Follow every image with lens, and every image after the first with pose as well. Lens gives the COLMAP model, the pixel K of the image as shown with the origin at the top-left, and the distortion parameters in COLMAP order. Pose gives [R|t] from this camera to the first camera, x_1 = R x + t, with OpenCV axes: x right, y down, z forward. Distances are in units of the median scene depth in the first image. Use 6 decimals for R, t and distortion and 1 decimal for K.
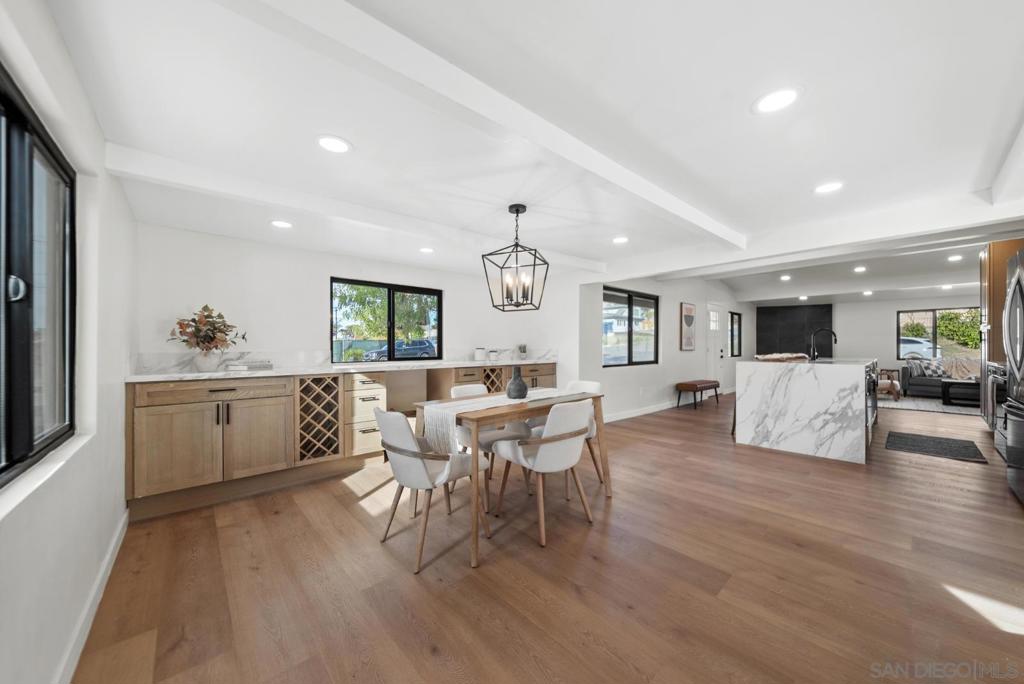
lens RADIAL K [[362.4, 0, 520.3], [0, 362.4, 344.0], [0, 0, 1]] dist [-0.001752, -0.000299]
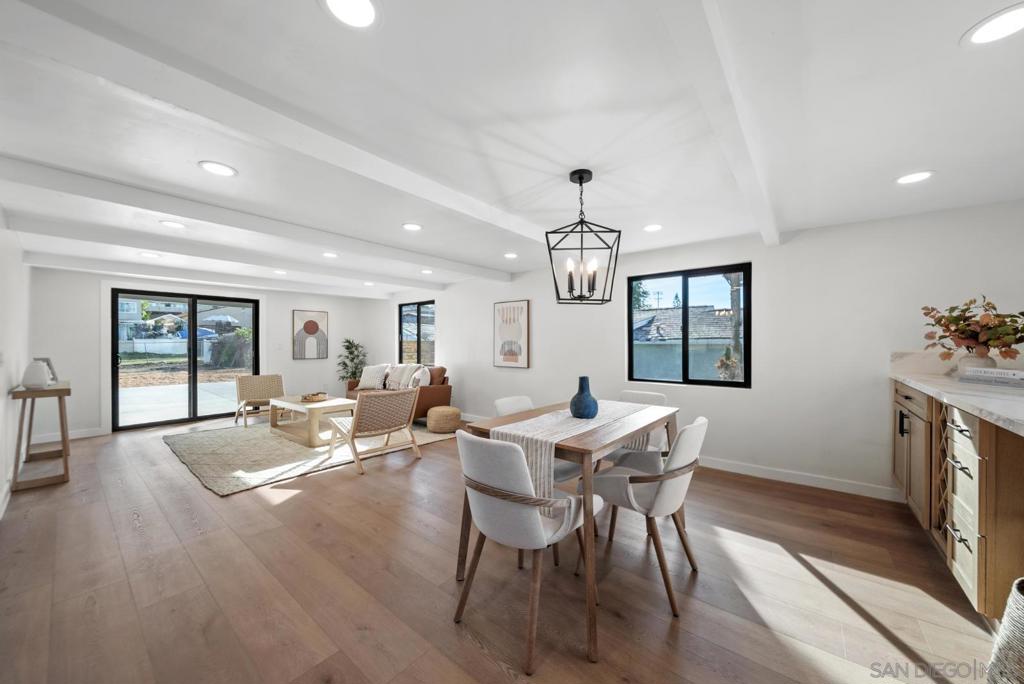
lens RADIAL K [[361.7, 0, 518.3], [0, 361.7, 342.2], [0, 0, 1]] dist [0.000225, -0.000019]
pose [[-0.988660, 0.005281, -0.150079, 0.136072], [0.006030, 0.999972, -0.004535, -0.004550], [0.150051, -0.005388, -0.988664, 0.968631]]
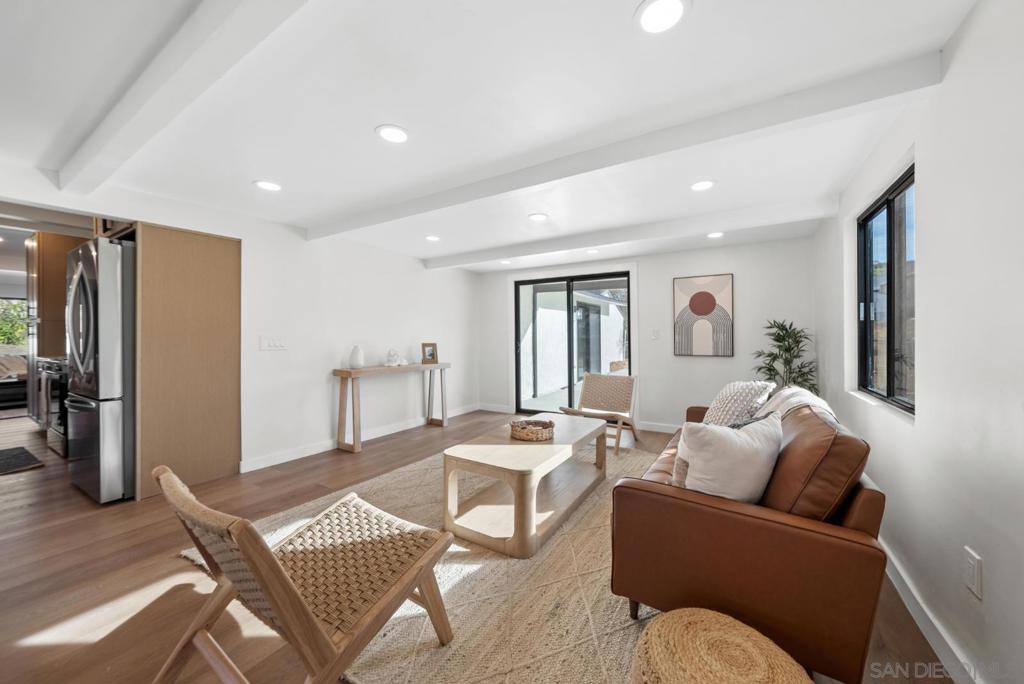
lens RADIAL K [[361.1, 0, 517.8], [0, 361.1, 334.3], [0, 0, 1]] dist [0.000128, 0.000131]
pose [[-0.282447, 0.006303, 0.959262, 0.035263], [0.005452, 0.999973, -0.004965, 0.000703], [-0.959267, 0.003827, -0.282474, 0.061693]]
